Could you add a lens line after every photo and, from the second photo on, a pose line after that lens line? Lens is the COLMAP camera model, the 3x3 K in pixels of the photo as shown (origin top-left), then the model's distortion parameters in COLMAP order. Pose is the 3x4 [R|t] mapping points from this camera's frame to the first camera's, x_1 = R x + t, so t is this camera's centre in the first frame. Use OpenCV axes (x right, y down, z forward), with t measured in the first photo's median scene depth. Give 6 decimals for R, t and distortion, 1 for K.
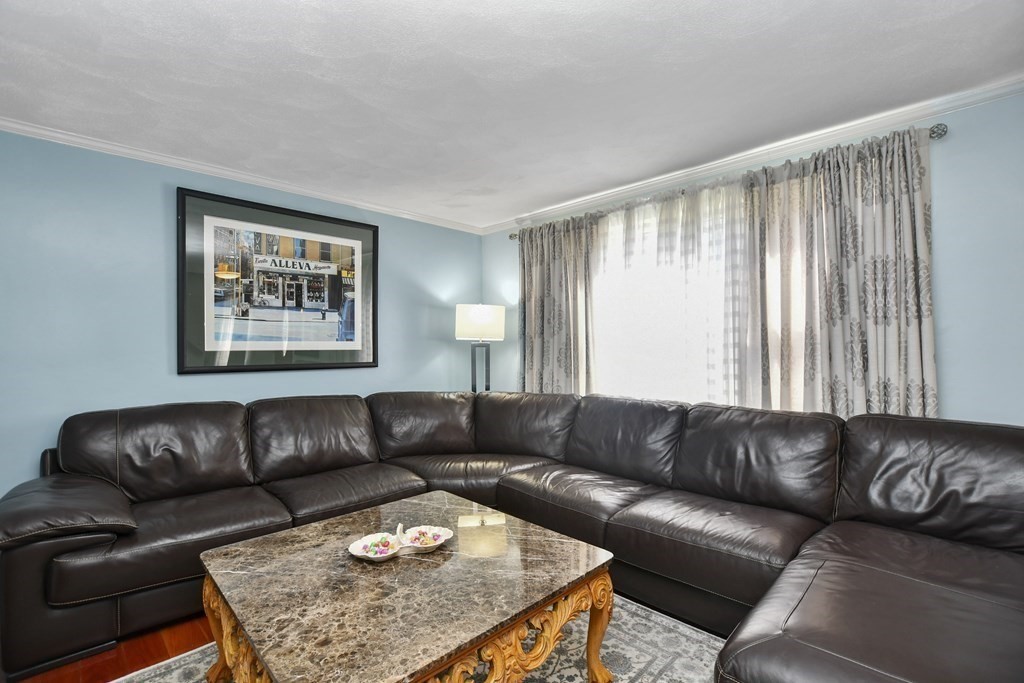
lens RADIAL K [[451.1, 0, 510.0], [0, 451.1, 345.9], [0, 0, 1]] dist [-0.026044, 0.001524]
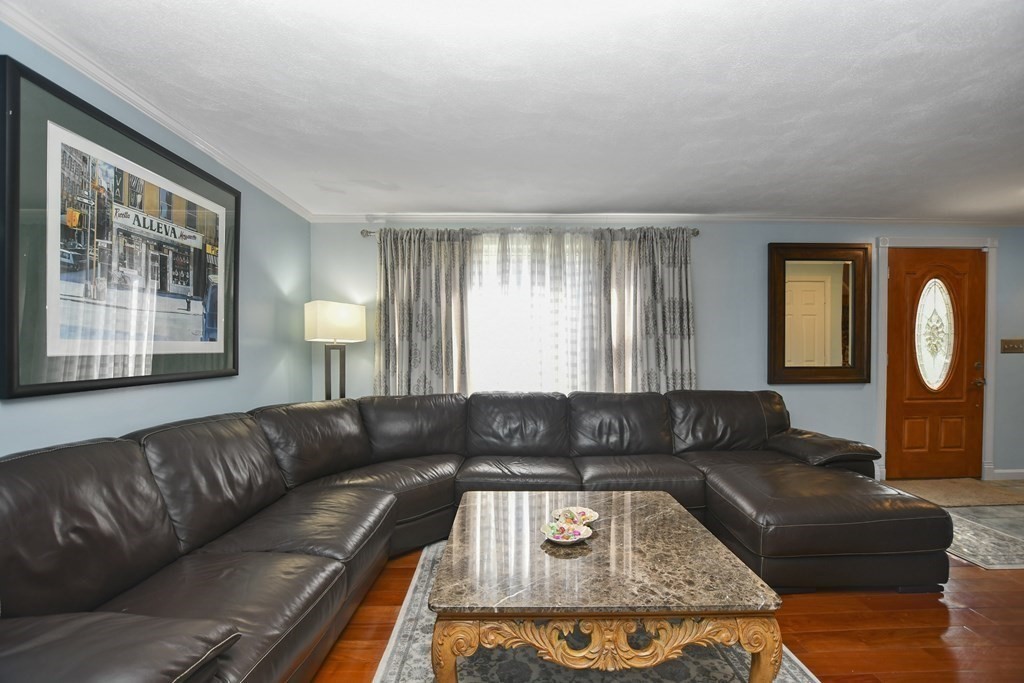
lens RADIAL K [[451.1, 0, 504.6], [0, 451.1, 349.4], [0, 0, 1]] dist [-0.026044, 0.001524]
pose [[0.707646, 0.002936, 0.706561, -0.590859], [-0.007580, 0.999965, 0.003436, -0.003834], [-0.706527, -0.007788, 0.707644, 0.160522]]
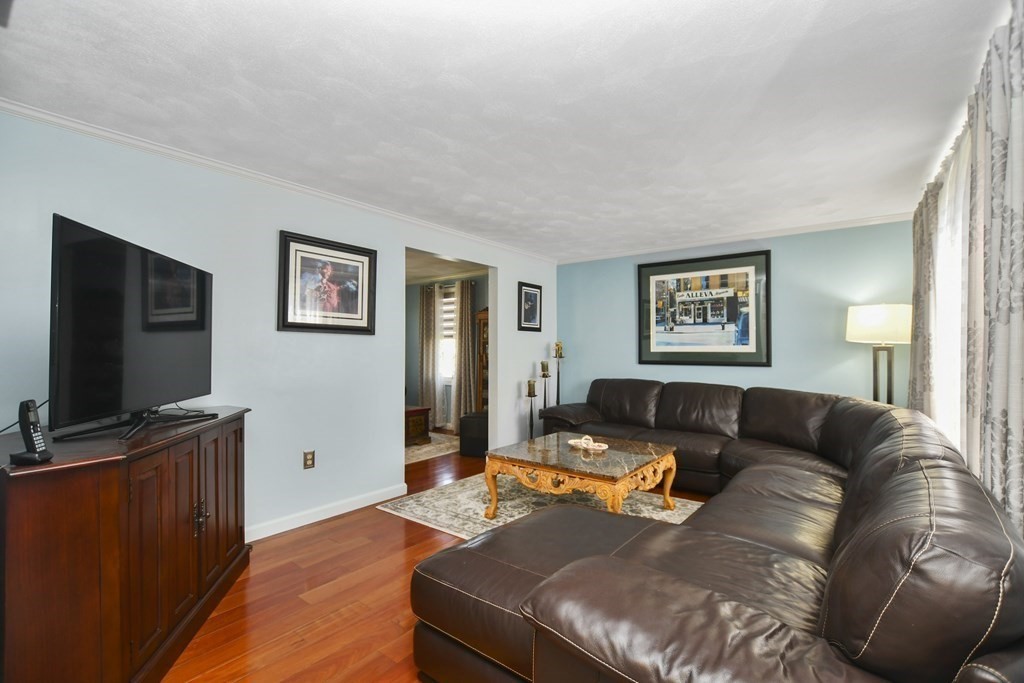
lens RADIAL K [[451.1, 0, 515.2], [0, 451.1, 343.0], [0, 0, 1]] dist [-0.026044, 0.001524]
pose [[0.127644, -0.000313, -0.991820, 0.928796], [0.004966, 0.999988, 0.000324, -0.023199], [0.991808, -0.004966, 0.127644, 0.196905]]
